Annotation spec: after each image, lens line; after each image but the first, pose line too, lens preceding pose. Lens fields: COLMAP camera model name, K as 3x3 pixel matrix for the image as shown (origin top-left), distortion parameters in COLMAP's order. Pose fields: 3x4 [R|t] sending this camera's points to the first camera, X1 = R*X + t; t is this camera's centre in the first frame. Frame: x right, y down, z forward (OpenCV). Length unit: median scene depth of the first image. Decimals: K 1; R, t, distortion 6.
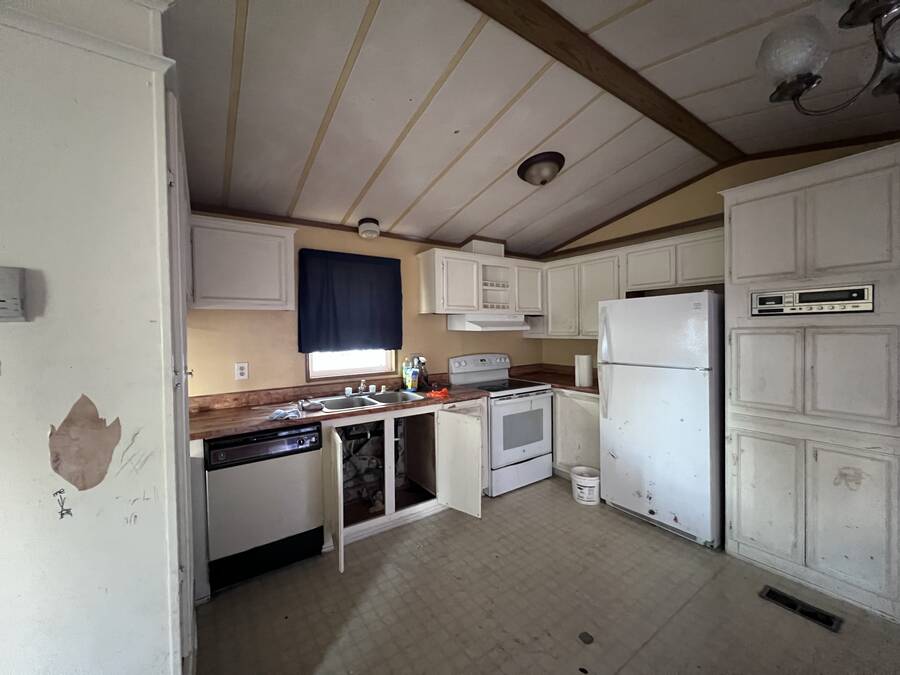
lens RADIAL K [[356.4, 0, 450.6], [0, 356.4, 336.0], [0, 0, 1]] dist [-0.002354, -0.000461]
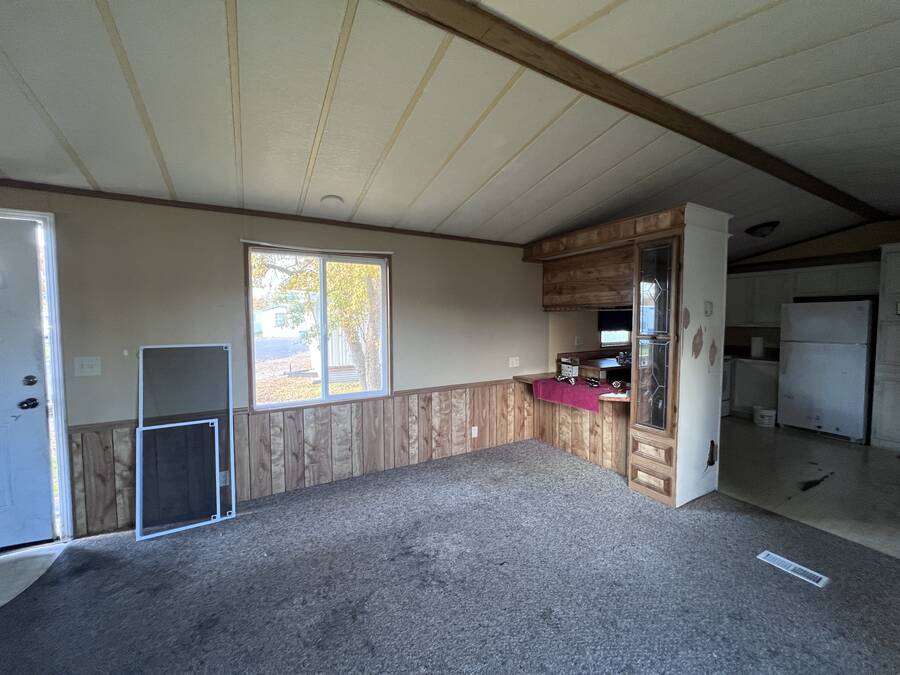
lens RADIAL K [[356.4, 0, 444.3], [0, 356.4, 335.3], [0, 0, 1]] dist [-0.002354, -0.000461]
pose [[0.995888, 0.020213, -0.088311, -1.043074], [-0.017594, 0.999385, 0.030336, 0.027970], [0.088869, -0.028658, 0.995631, -0.819076]]
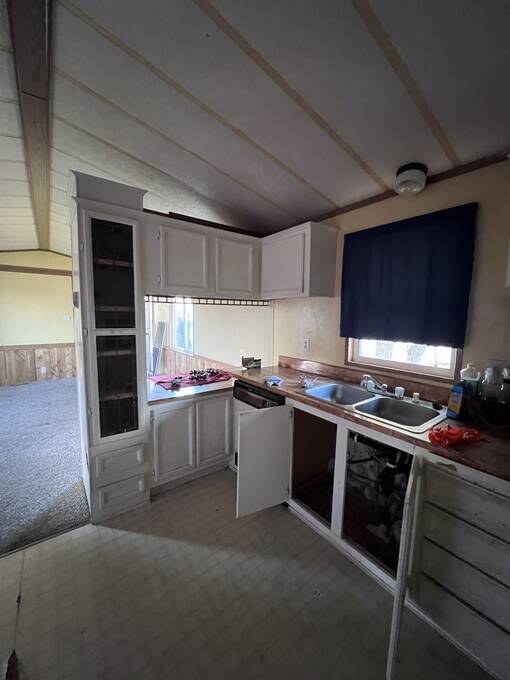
lens RADIAL K [[276.2, 0, 254.4], [0, 276.2, 339.6], [0, 0, 1]] dist [0.003678, 0.000138]
pose [[0.023929, 0.112350, -0.993381, 0.406202], [-0.033812, 0.993188, 0.111514, -0.027494], [0.999142, 0.030920, 0.027565, 0.718267]]
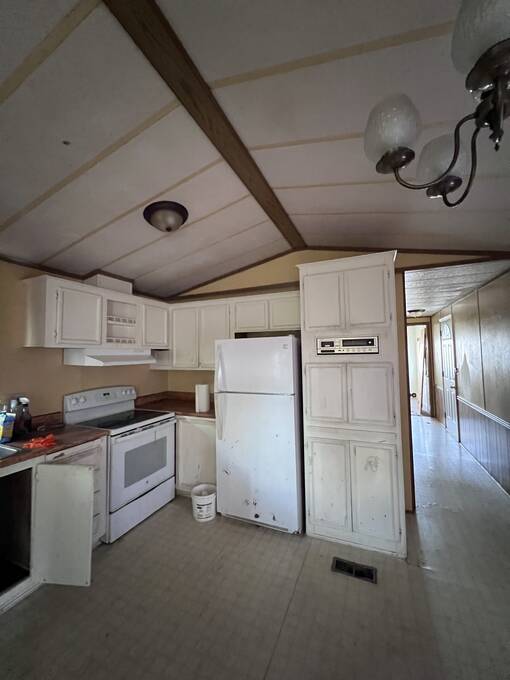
lens RADIAL K [[269.3, 0, 255.4], [0, 269.3, 339.3], [0, 0, 1]] dist [-0.002354, -0.000461]
pose [[0.849444, 0.031731, 0.526724, 0.058856], [0.011497, 0.996841, -0.078593, -0.028836], [-0.527553, 0.072816, 0.846396, 0.176642]]
